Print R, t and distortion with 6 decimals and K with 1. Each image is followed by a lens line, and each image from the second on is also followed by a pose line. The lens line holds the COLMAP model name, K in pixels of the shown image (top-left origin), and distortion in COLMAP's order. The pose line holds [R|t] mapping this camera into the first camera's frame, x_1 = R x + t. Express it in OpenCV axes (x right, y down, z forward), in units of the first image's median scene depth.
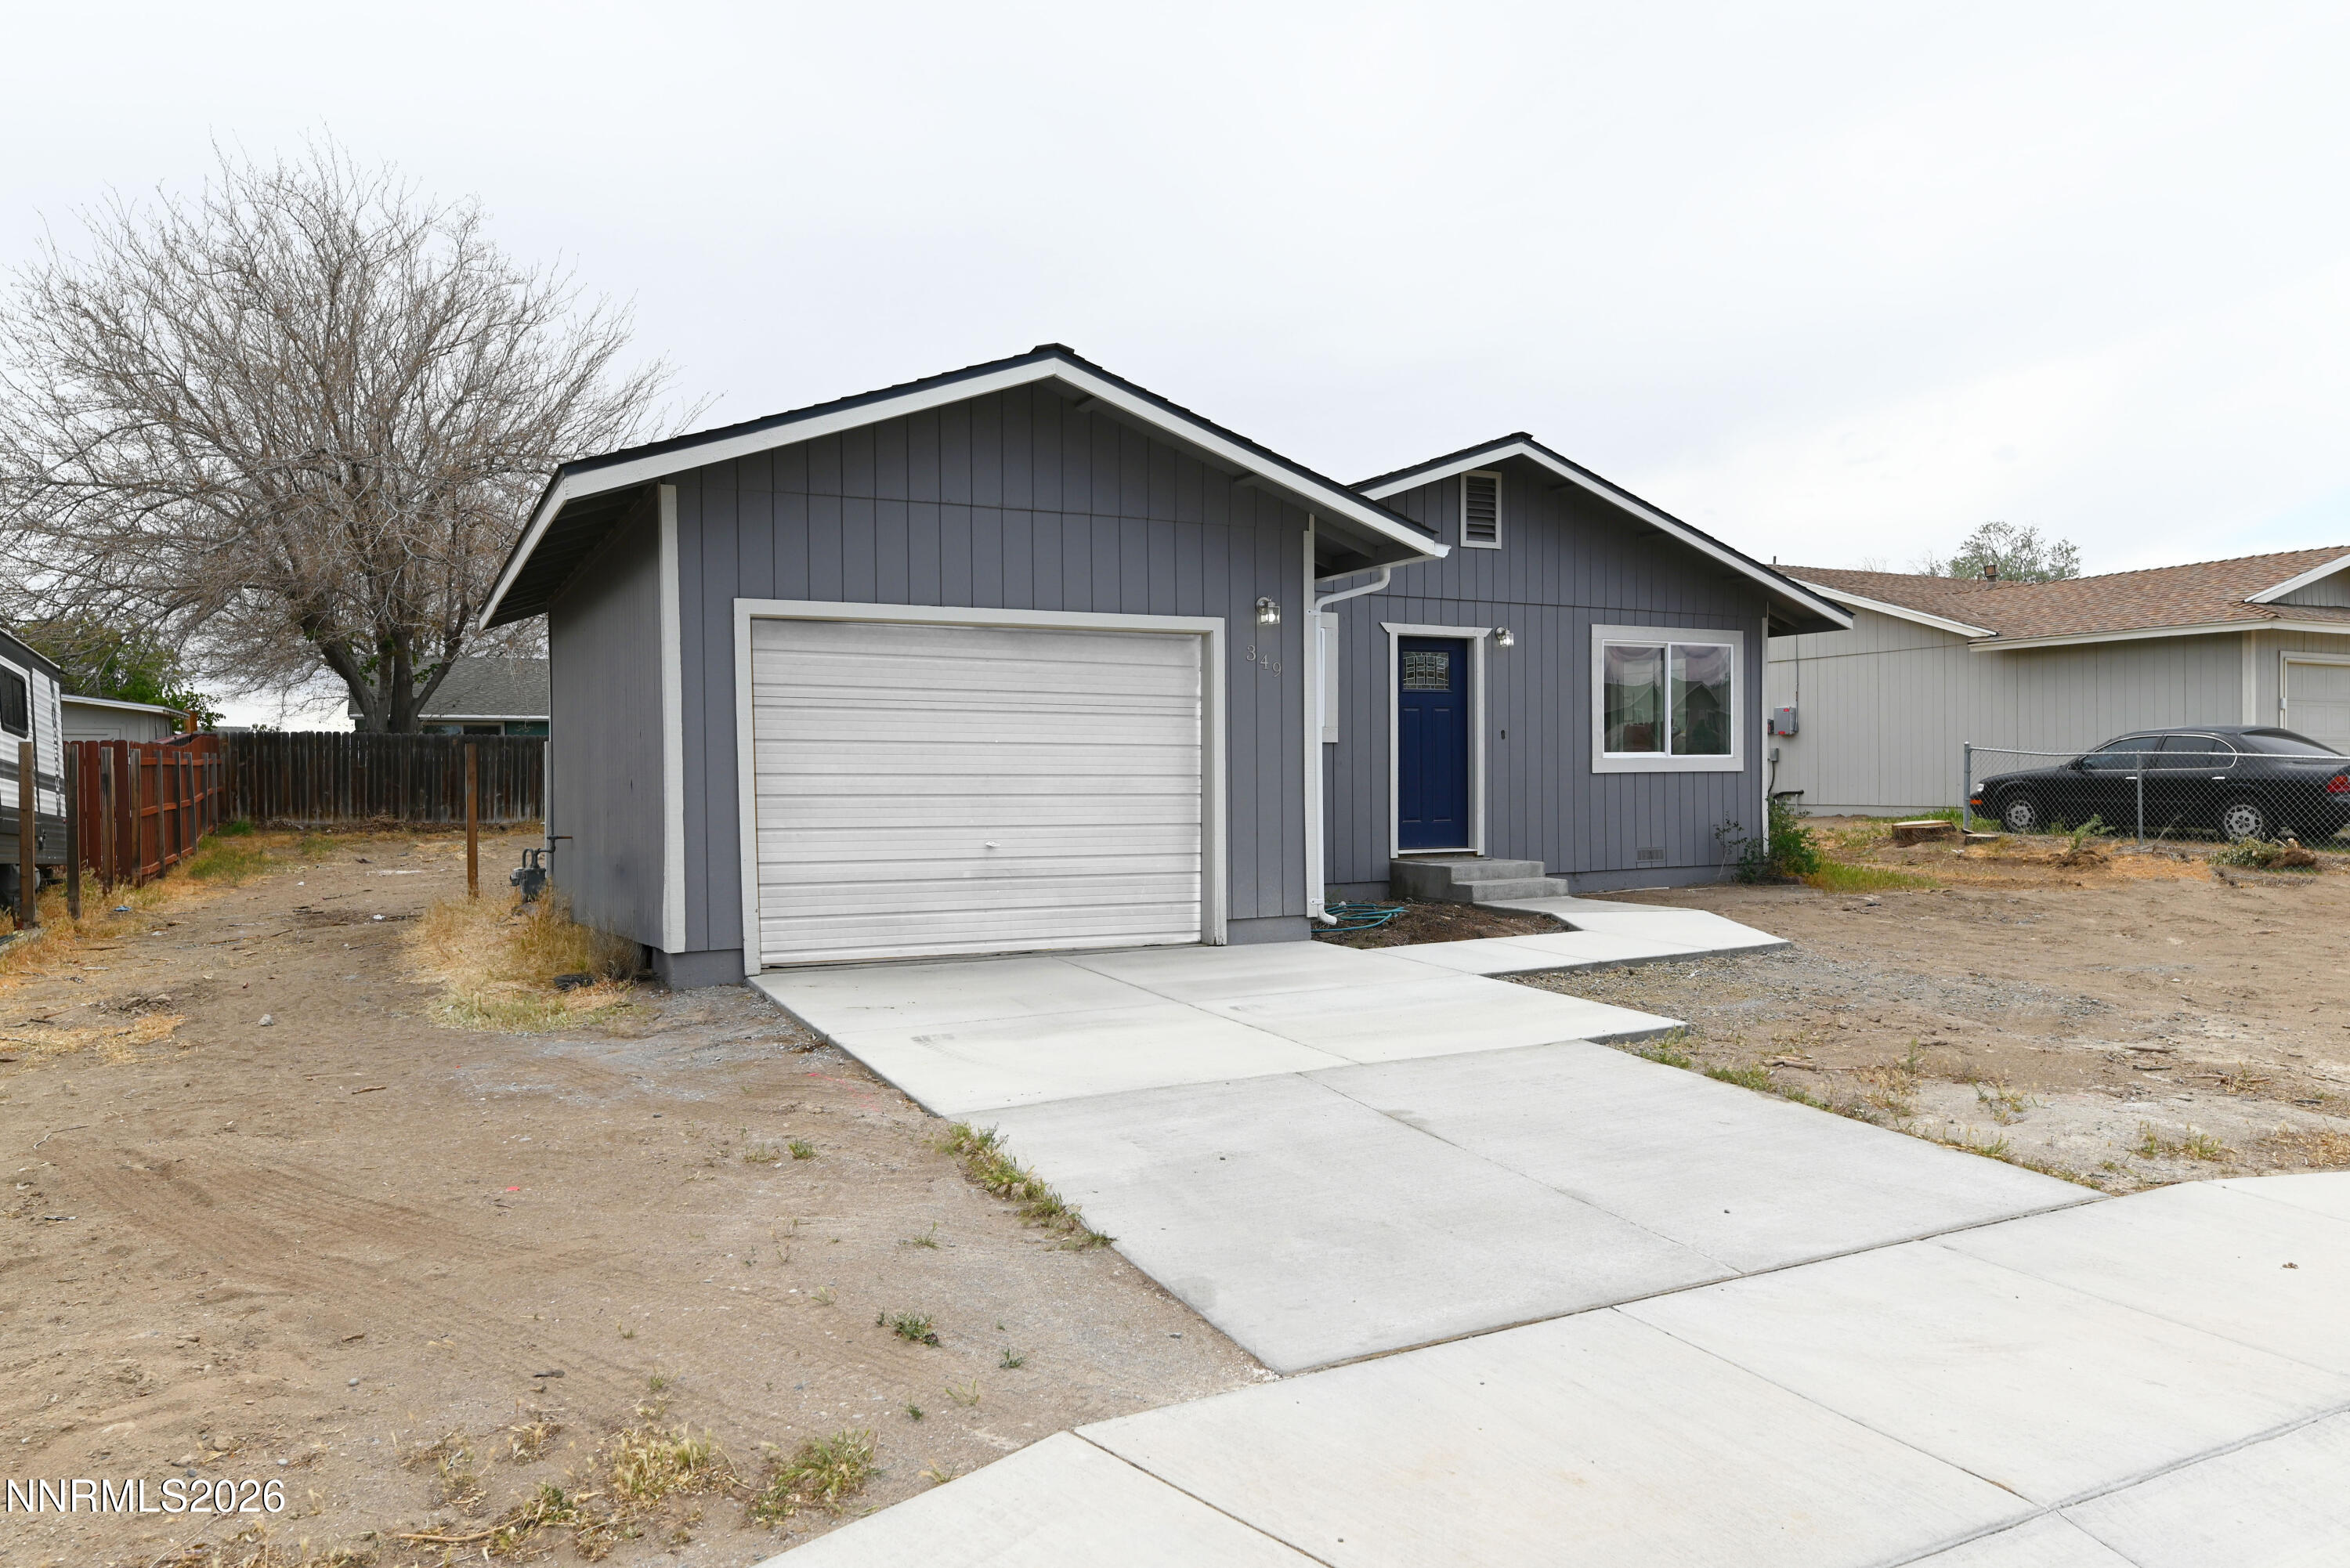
lens RADIAL K [[1548.9, 0, 1175.0], [0, 1548.9, 784.0], [0, 0, 1]] dist [0.005822, 0.001340]
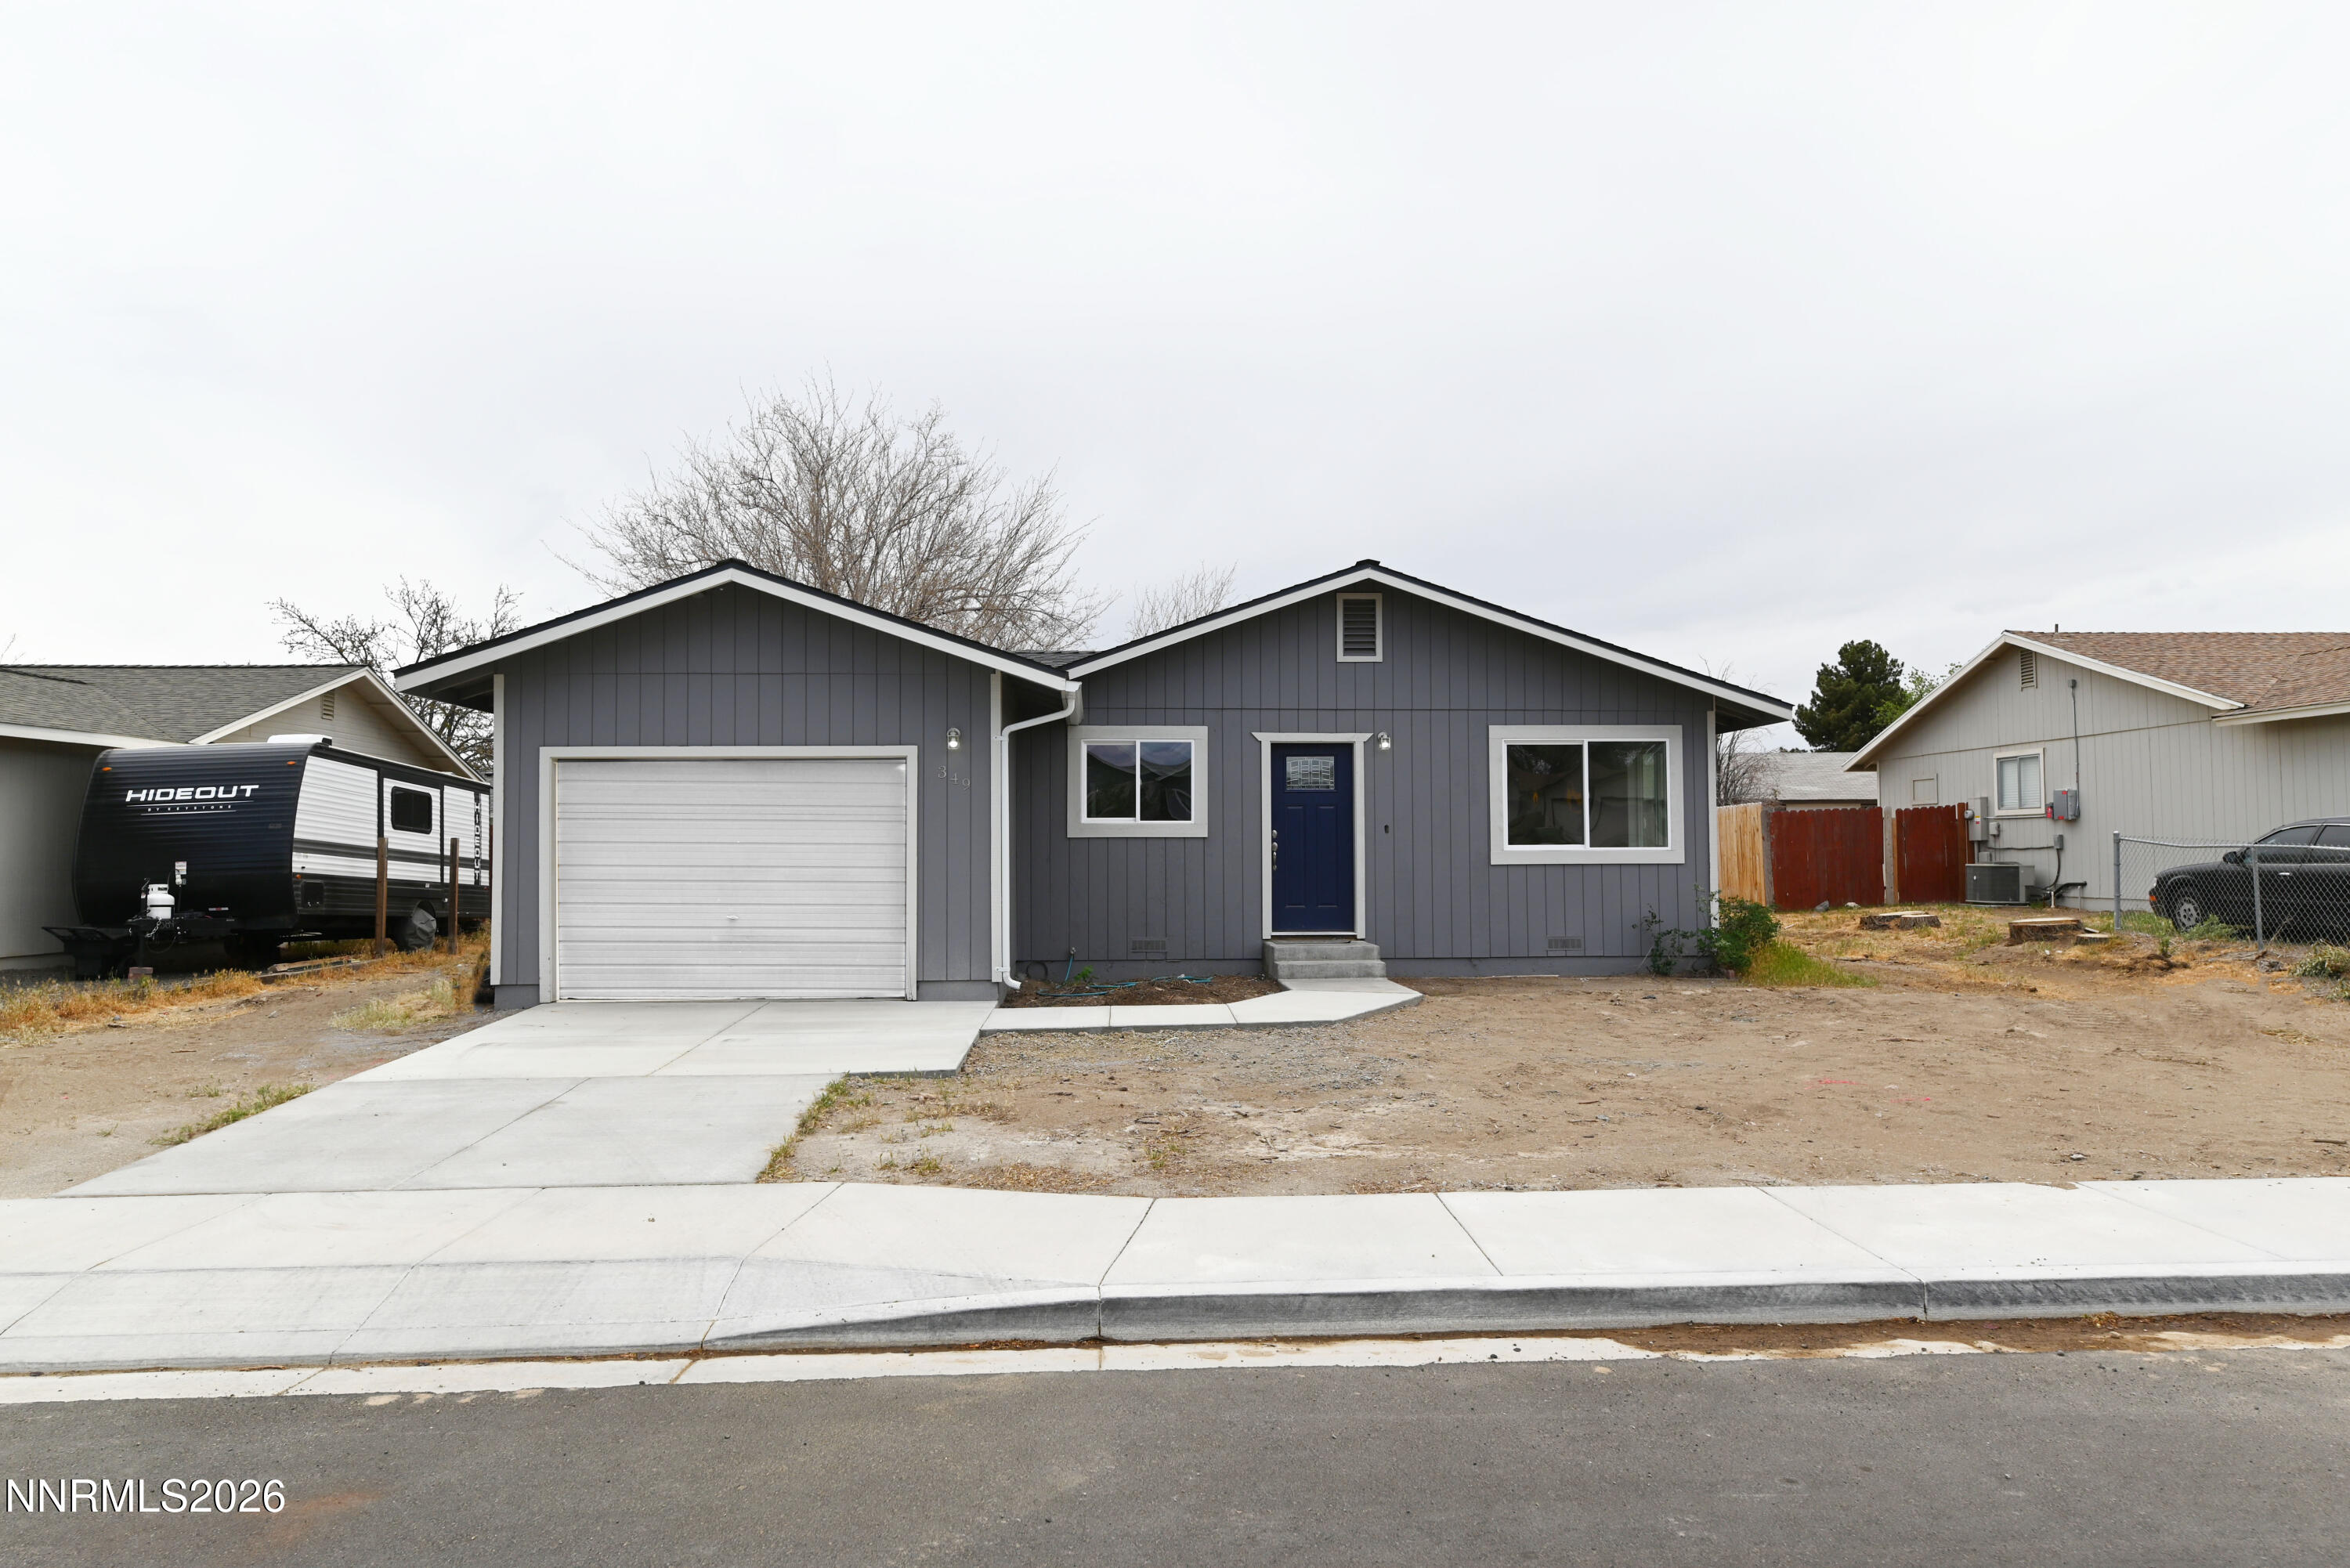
lens RADIAL K [[1502.3, 0, 1168.3], [0, 1502.3, 770.5], [0, 0, 1]] dist [0.006155, 0.001115]
pose [[0.909846, -0.018253, -0.414545, 0.517472], [-0.006652, 0.998262, -0.058554, -0.010109], [0.414894, 0.056032, 0.908143, -0.034537]]
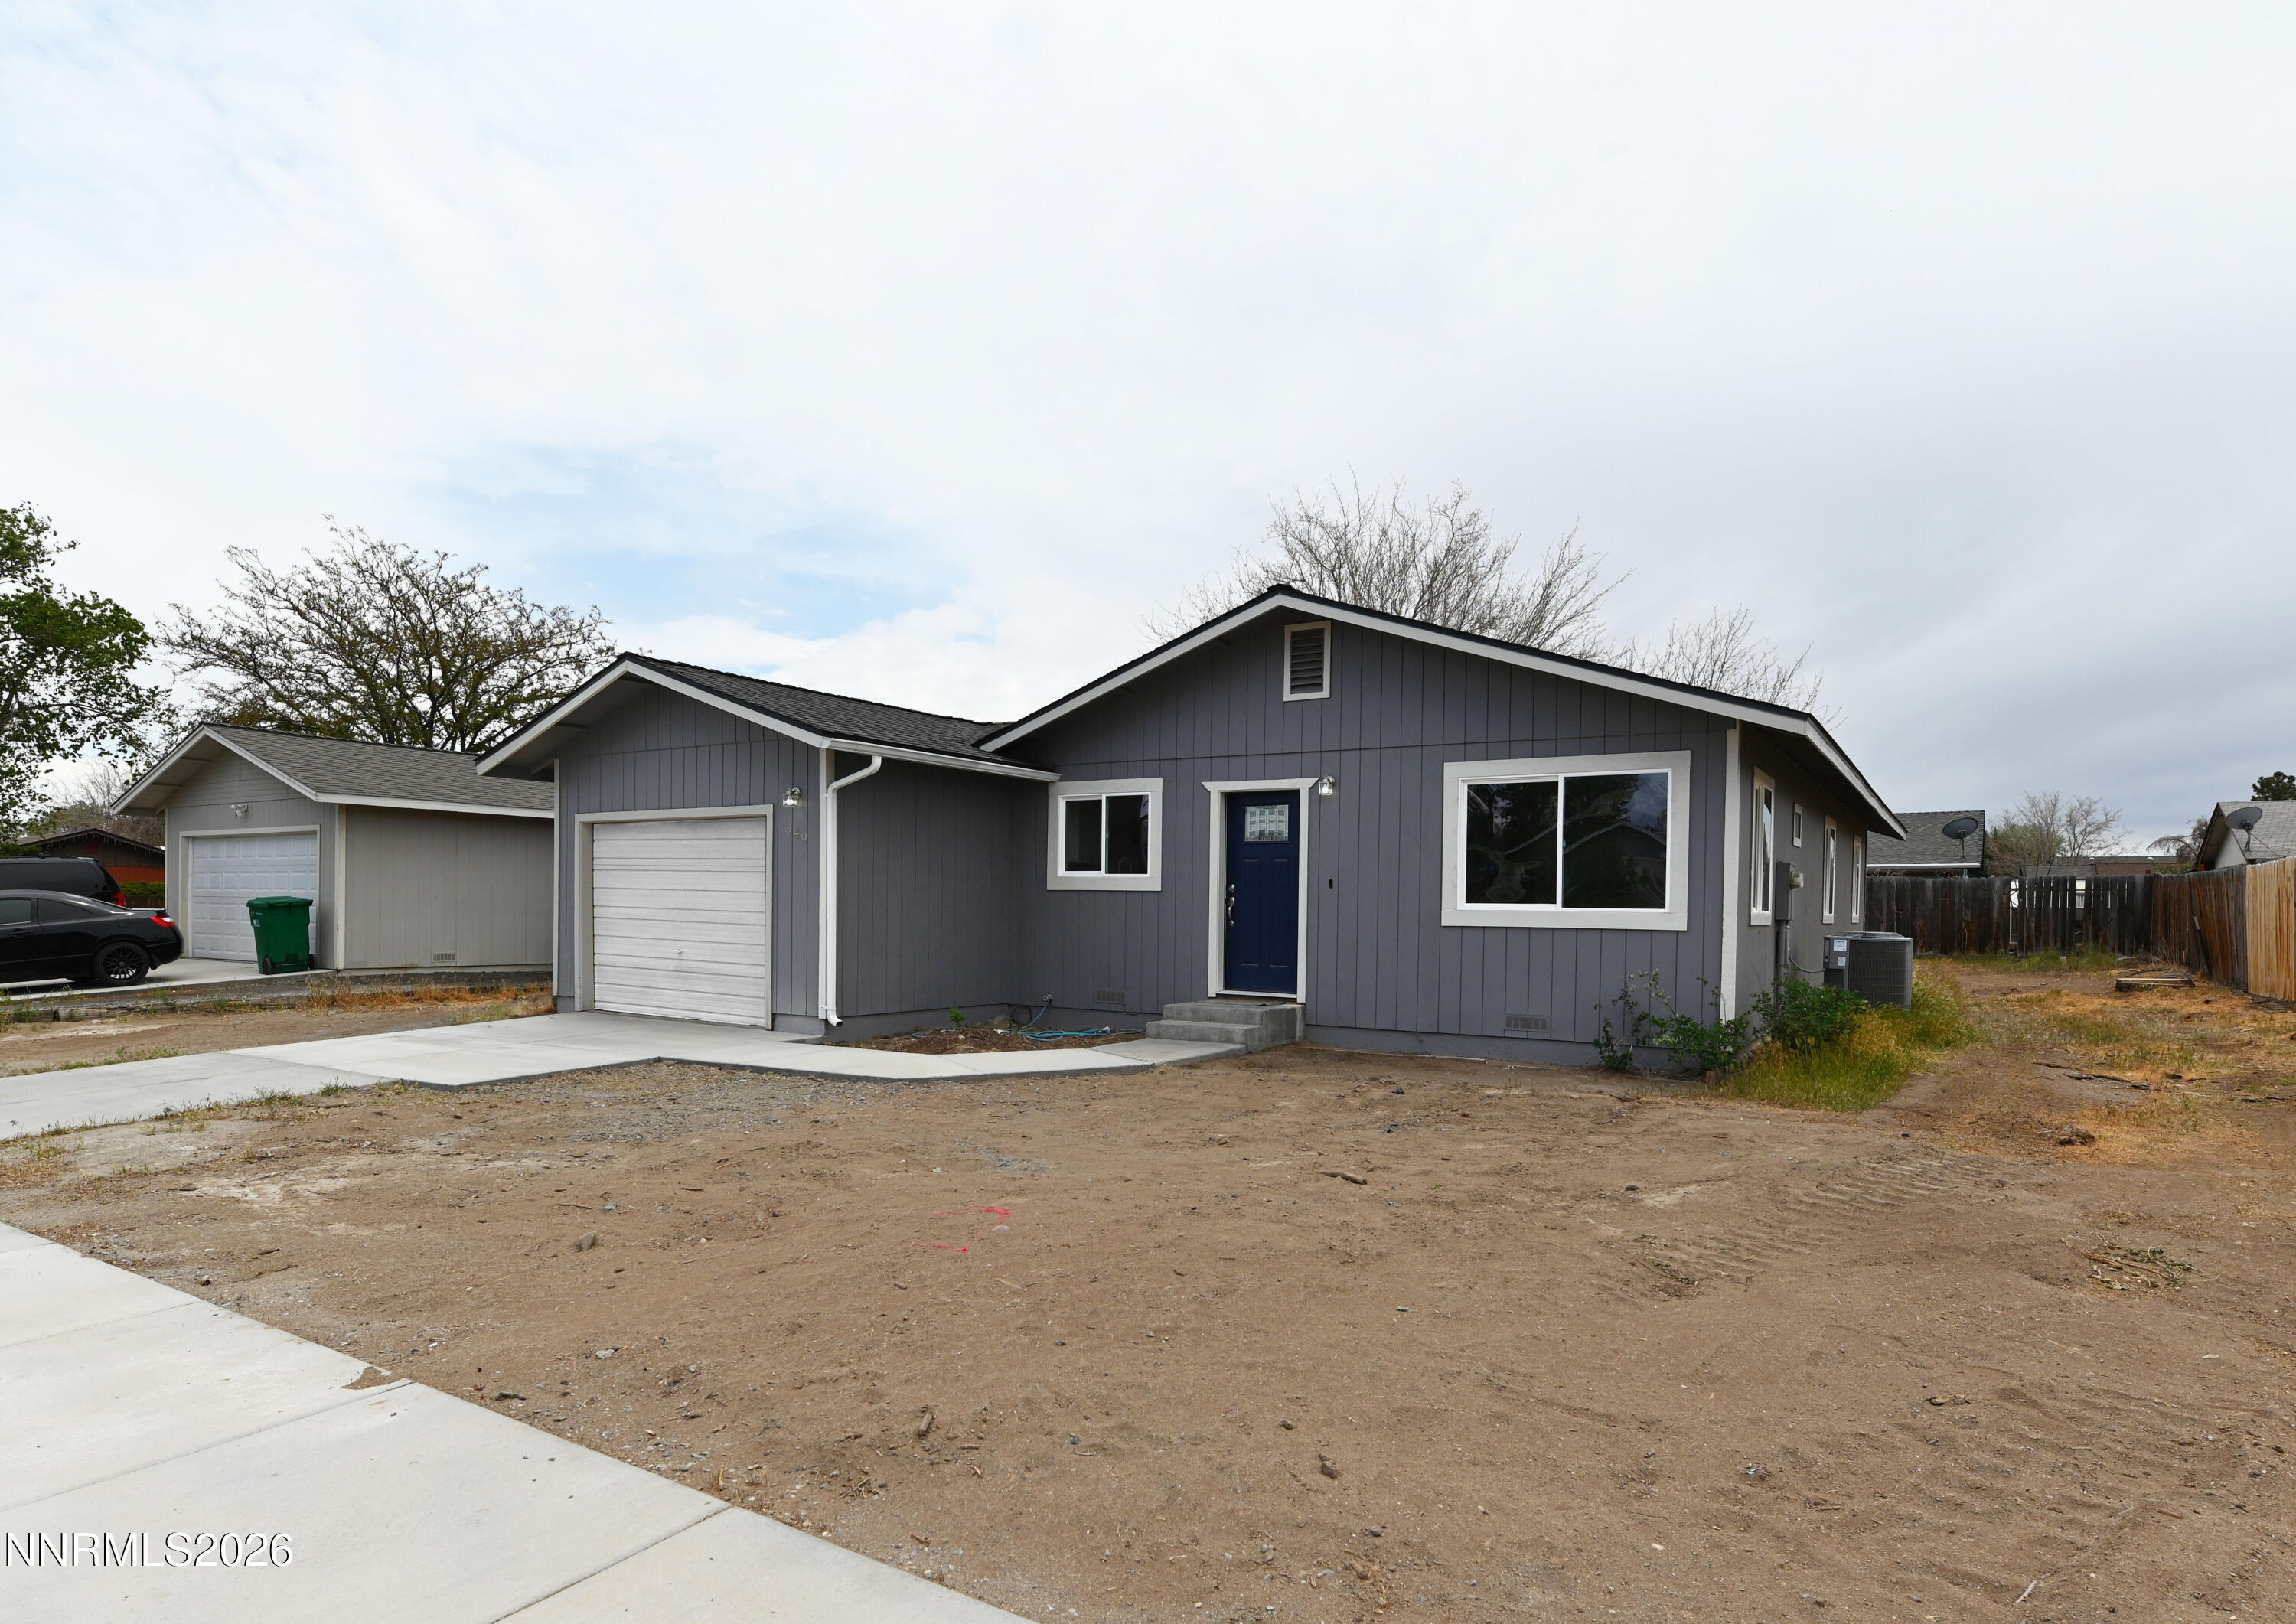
lens RADIAL K [[1293.8, 0, 1138.4], [0, 1293.8, 920.8], [0, 0, 1]] dist [0.005048, 0.000202]
pose [[0.504394, 0.025621, -0.863094, 0.873376], [-0.025503, 0.999566, 0.014768, -0.017476], [0.863097, 0.014563, 0.504828, 0.478841]]
